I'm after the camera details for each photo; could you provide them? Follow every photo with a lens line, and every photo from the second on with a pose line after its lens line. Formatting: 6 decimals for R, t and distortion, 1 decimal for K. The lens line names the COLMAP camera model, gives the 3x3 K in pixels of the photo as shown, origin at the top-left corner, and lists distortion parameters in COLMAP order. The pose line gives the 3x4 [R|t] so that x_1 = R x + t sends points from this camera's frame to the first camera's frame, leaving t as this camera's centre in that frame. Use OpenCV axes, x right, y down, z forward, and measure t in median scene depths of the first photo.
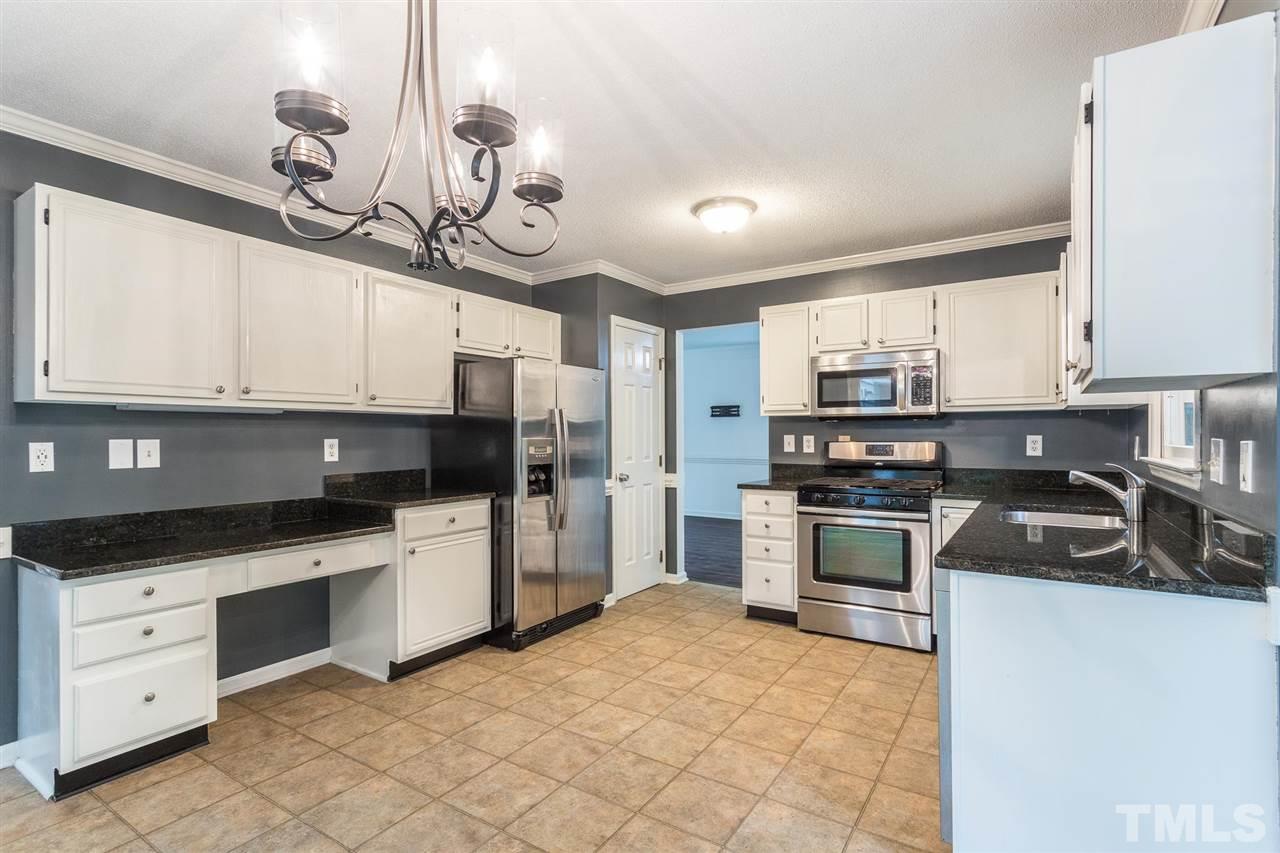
lens RADIAL K [[609.5, 0, 640.6], [0, 609.5, 429.3], [0, 0, 1]] dist [0.005617, -0.000663]
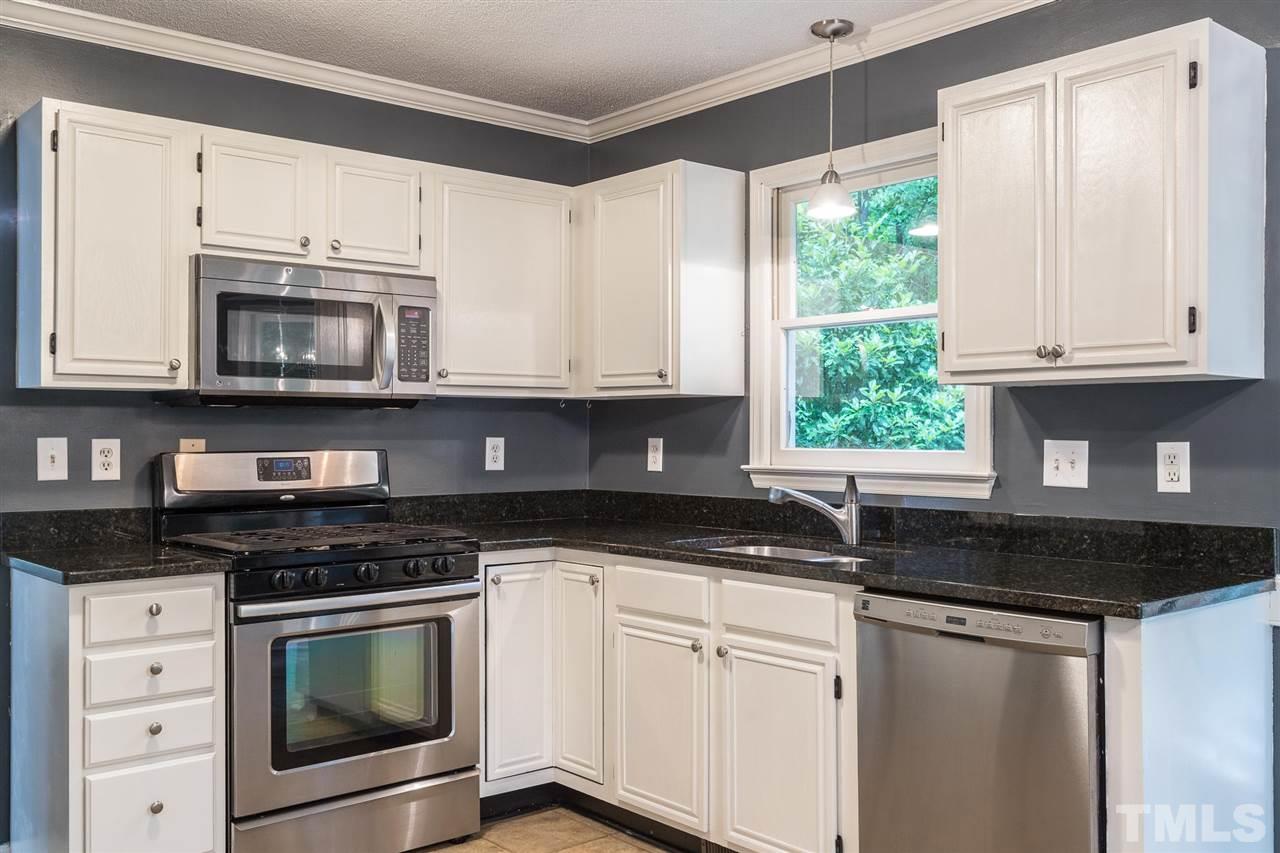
lens RADIAL K [[1162.3, 0, 644.4], [0, 1162.3, 429.1], [0, 0, 1]] dist [-0.003533, 0.000000]
pose [[0.279633, 0.005080, 0.960093, -0.429872], [-0.009328, 0.999953, -0.002574, 0.002747], [-0.960062, -0.008236, 0.279668, 0.498443]]
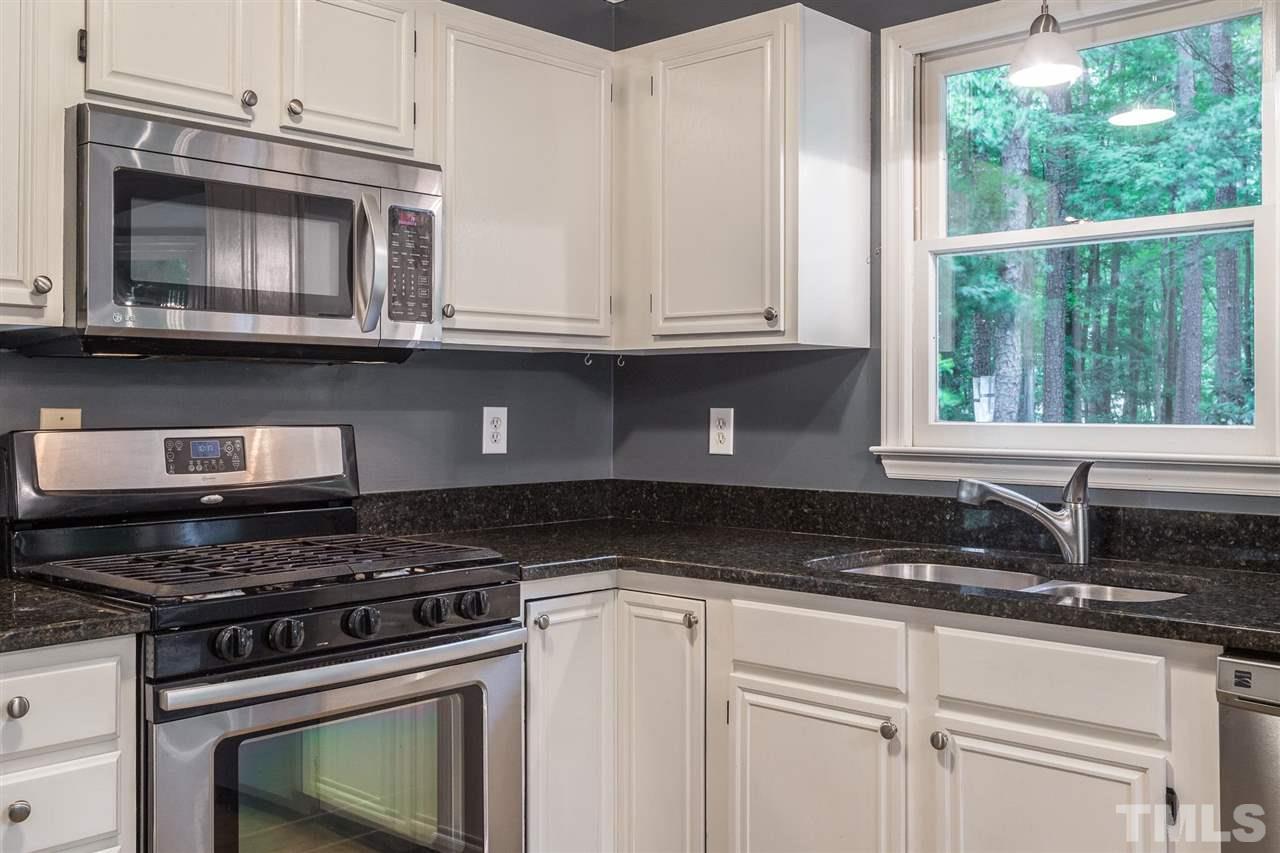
lens RADIAL K [[1236.5, 0, 636.6], [0, 1236.5, 398.3], [0, 0, 1]] dist [-0.001949, 0.000000]
pose [[0.171999, 0.007071, 0.985072, -0.203217], [-0.010151, 0.999934, -0.005405, 0.006907], [-0.985045, -0.009070, 0.172060, 0.712640]]
